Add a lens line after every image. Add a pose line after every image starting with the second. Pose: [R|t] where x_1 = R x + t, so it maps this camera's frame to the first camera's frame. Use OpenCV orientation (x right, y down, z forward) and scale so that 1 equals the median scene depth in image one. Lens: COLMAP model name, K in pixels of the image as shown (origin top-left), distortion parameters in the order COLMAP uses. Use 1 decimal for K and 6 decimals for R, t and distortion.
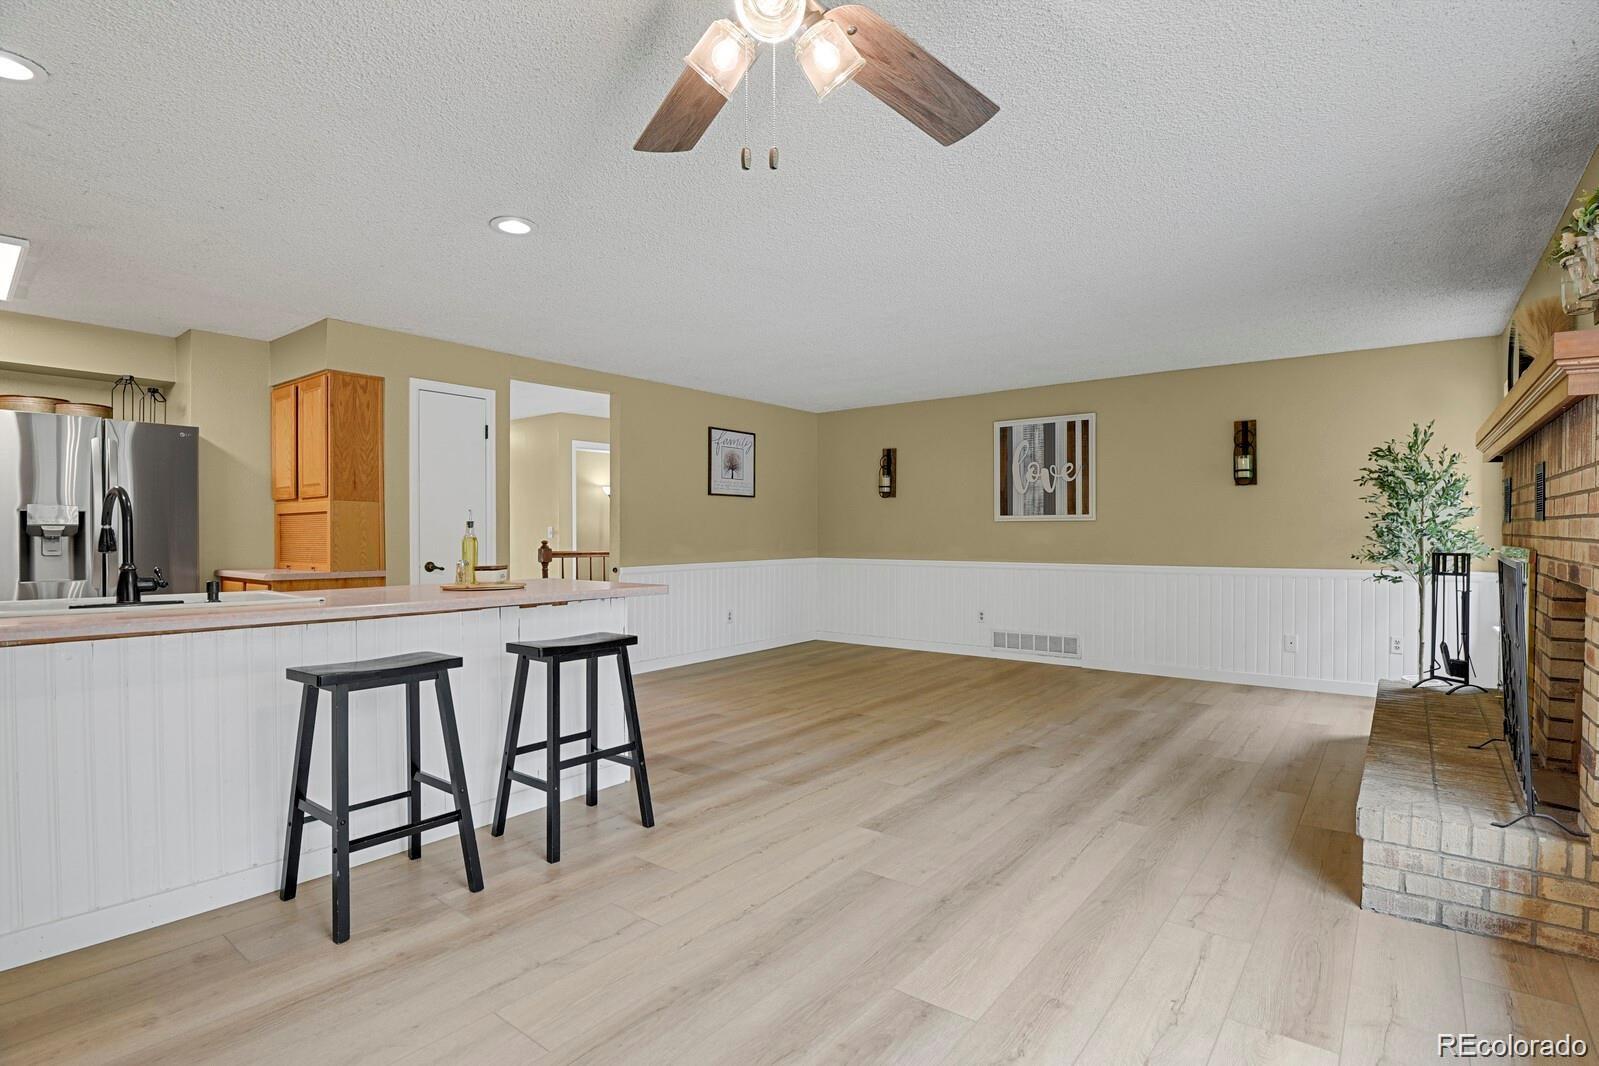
lens RADIAL K [[778.0, 0, 804.3], [0, 778.0, 539.4], [0, 0, 1]] dist [-0.030170, -0.000964]
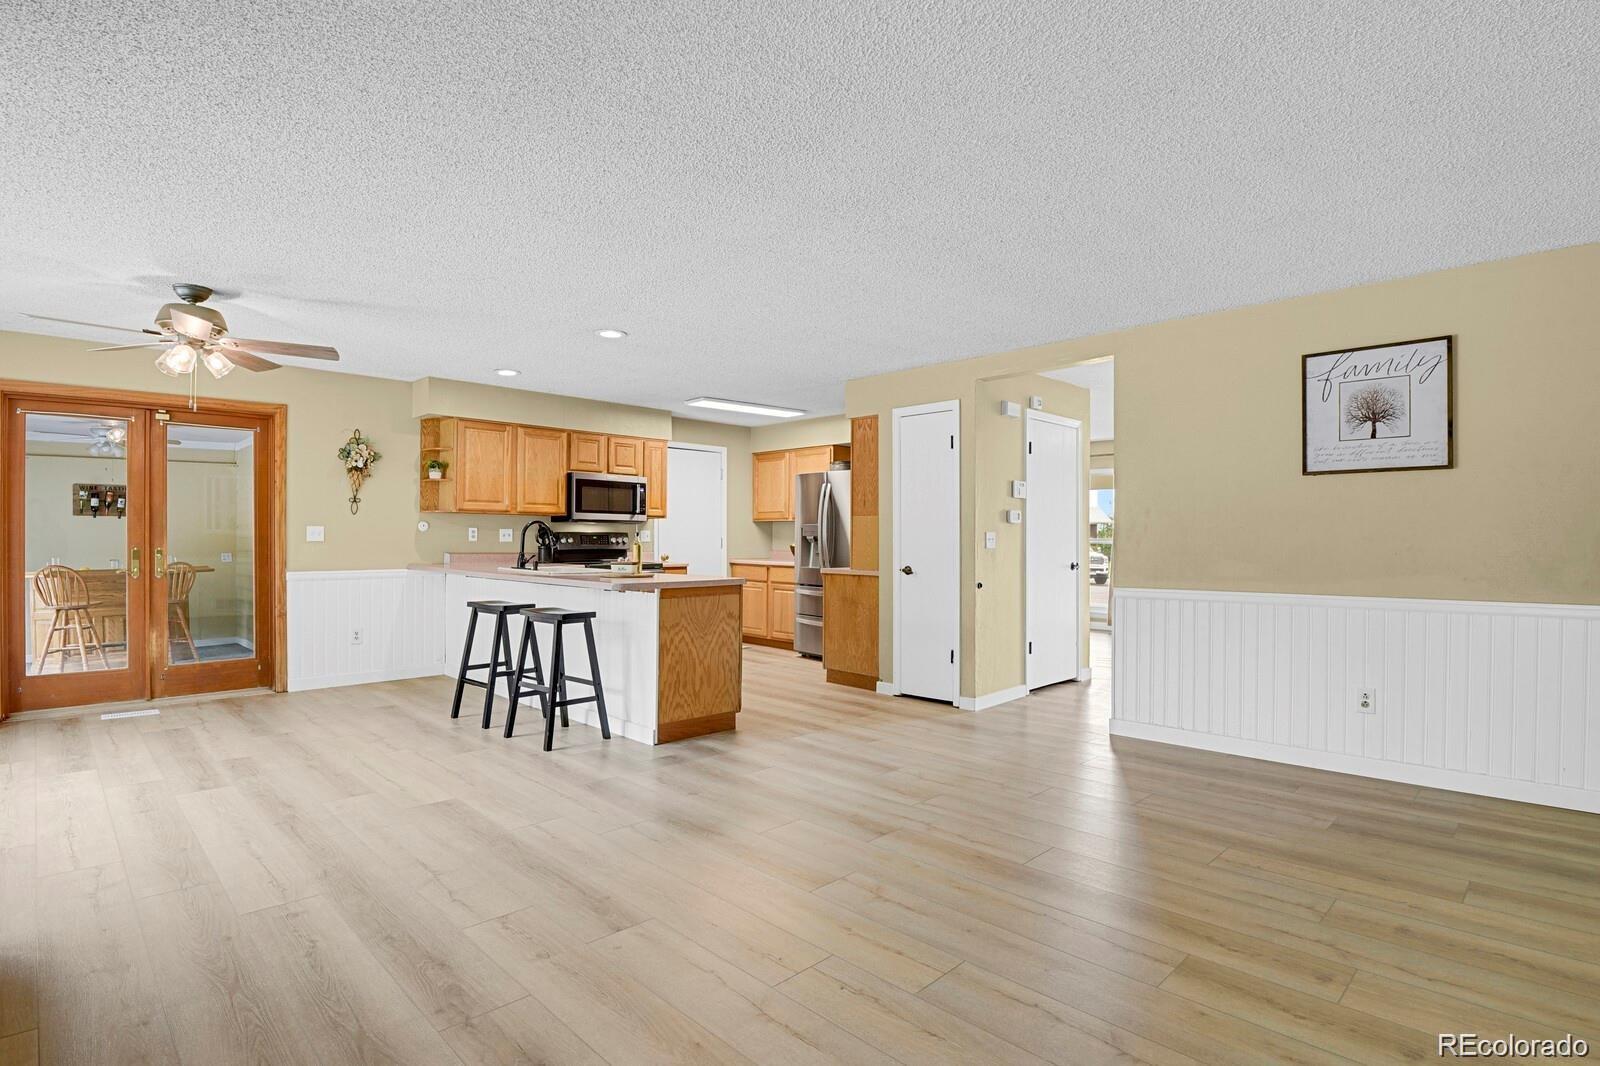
lens RADIAL K [[793.1, 0, 803.3], [0, 793.1, 538.2], [0, 0, 1]] dist [-0.027634, -0.001251]
pose [[-0.124330, -0.001895, -0.992239, 0.738379], [-0.009250, 0.999957, -0.000750, -0.010236], [0.992198, 0.009085, -0.124342, 1.056866]]
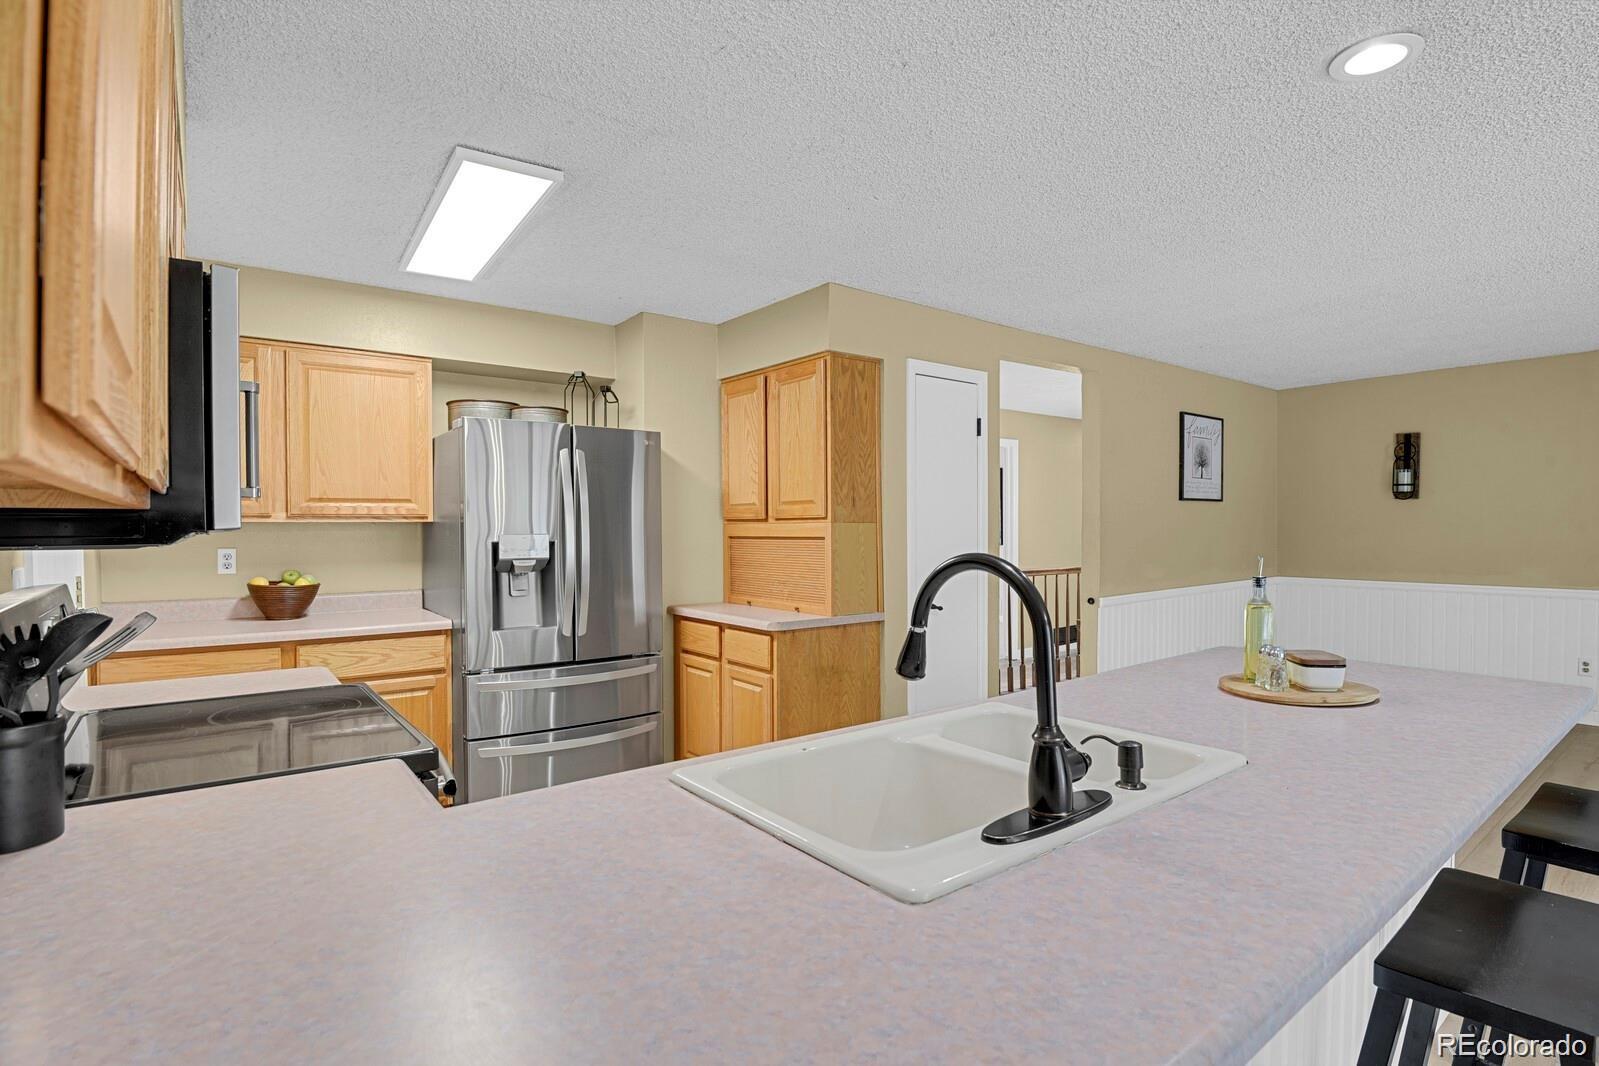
lens RADIAL K [[778.0, 0, 804.3], [0, 778.0, 539.4], [0, 0, 1]] dist [-0.030170, -0.000964]
pose [[0.966975, -0.001002, -0.254869, -0.432059], [0.003823, 0.999937, 0.010574, -0.041426], [0.254843, -0.011199, 0.966918, 0.240486]]
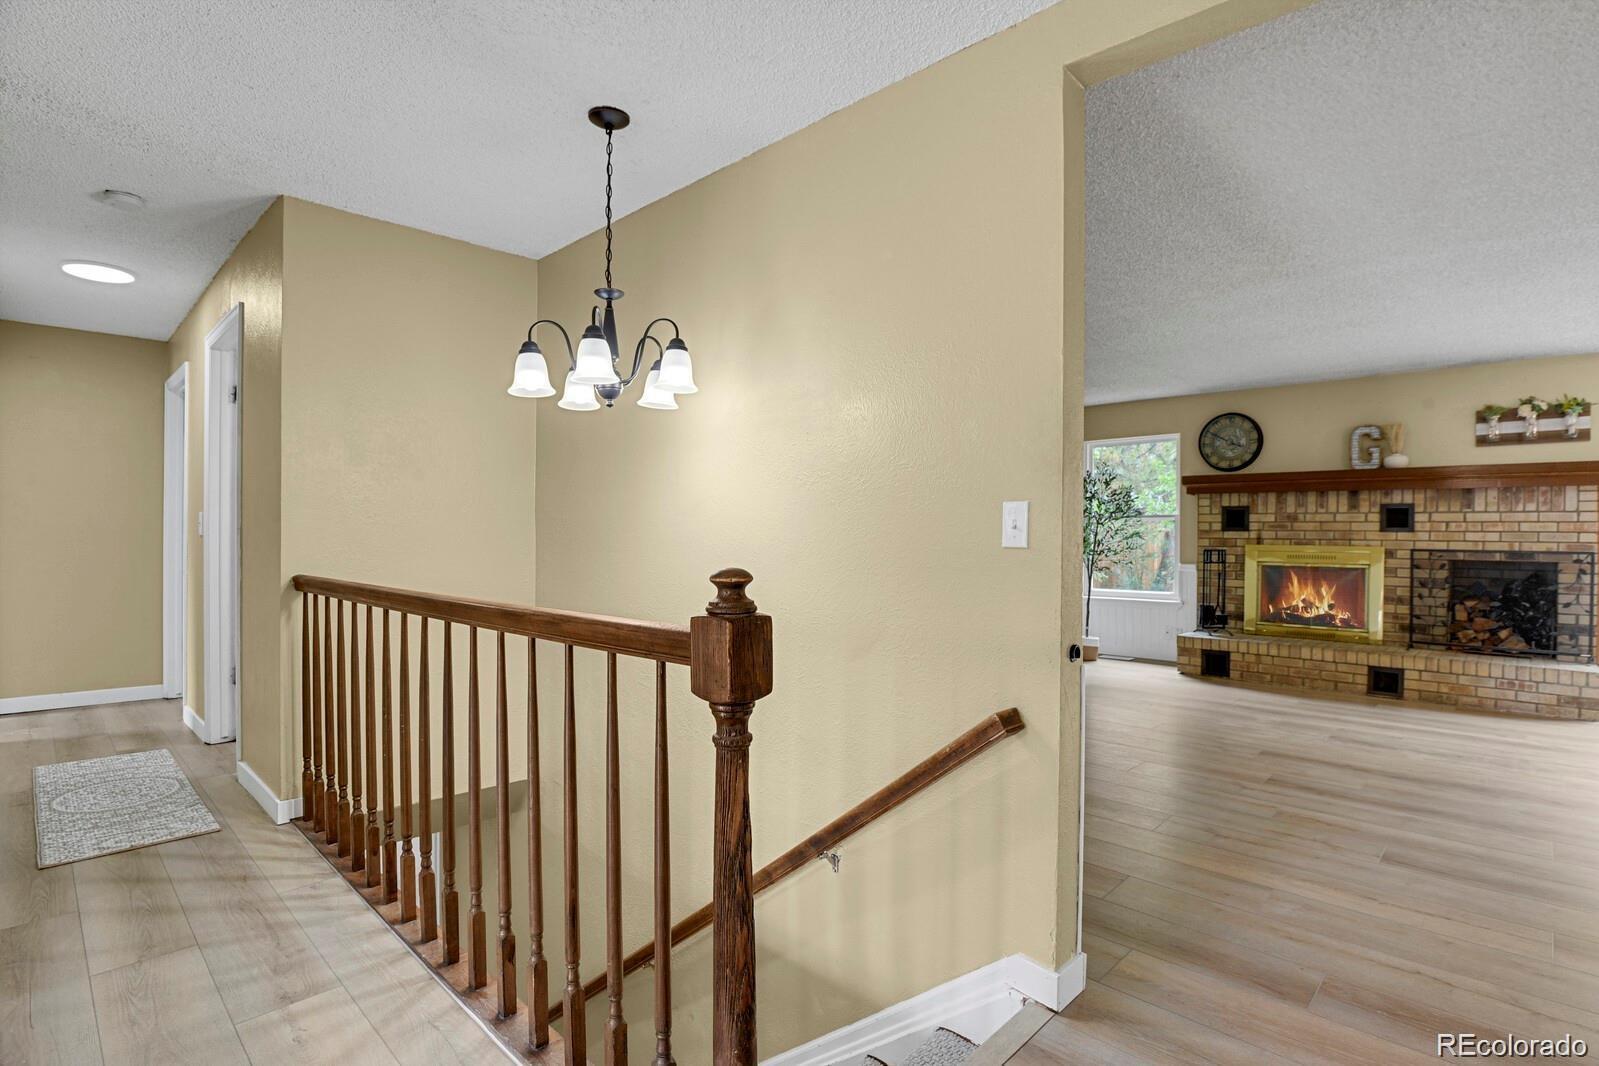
lens RADIAL K [[778.0, 0, 804.3], [0, 778.0, 539.4], [0, 0, 1]] dist [-0.030170, -0.000964]
pose [[0.103964, -0.003724, 0.994574, -0.739571], [-0.000202, 0.999993, 0.003765, -0.008990], [-0.994581, -0.000592, 0.103963, 1.429179]]
